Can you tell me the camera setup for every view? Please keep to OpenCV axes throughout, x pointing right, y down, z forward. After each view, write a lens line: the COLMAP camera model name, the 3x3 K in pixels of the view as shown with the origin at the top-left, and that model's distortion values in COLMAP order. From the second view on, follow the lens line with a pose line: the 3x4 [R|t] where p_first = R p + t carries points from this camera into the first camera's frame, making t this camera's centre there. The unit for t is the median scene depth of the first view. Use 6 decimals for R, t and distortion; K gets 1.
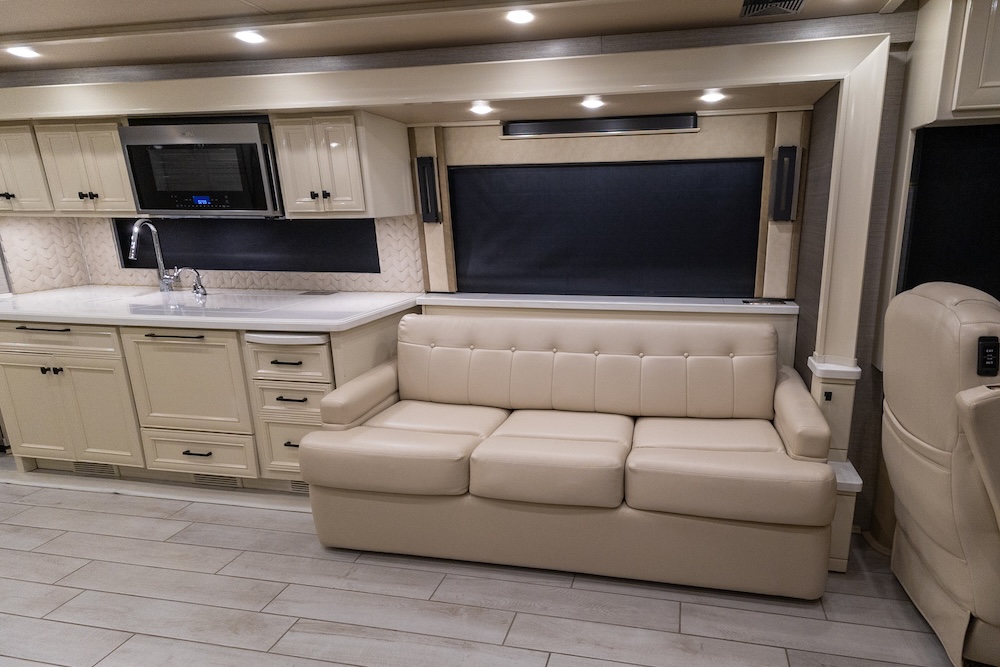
lens RADIAL K [[472.7, 0, 500.1], [0, 472.7, 327.6], [0, 0, 1]] dist [0.000732, 0.000891]
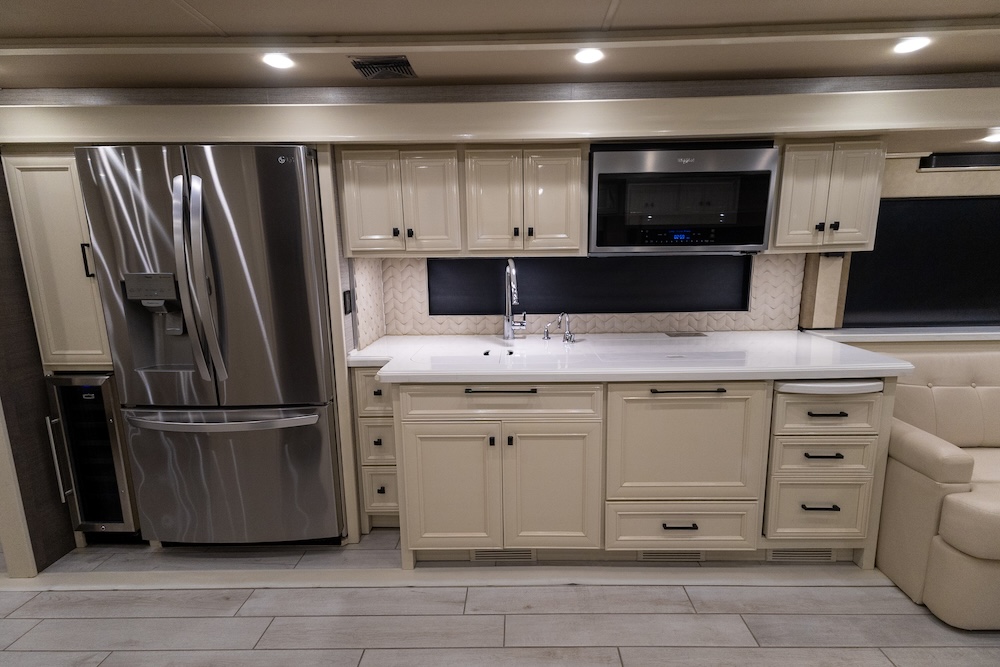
lens RADIAL K [[469.0, 0, 489.7], [0, 469.0, 341.7], [0, 0, 1]] dist [0.026779, -0.006817]
pose [[0.989658, -0.041580, 0.137285, -1.064499], [0.047563, 0.998043, -0.040587, -0.049377], [-0.135329, 0.046697, 0.989700, 0.177913]]
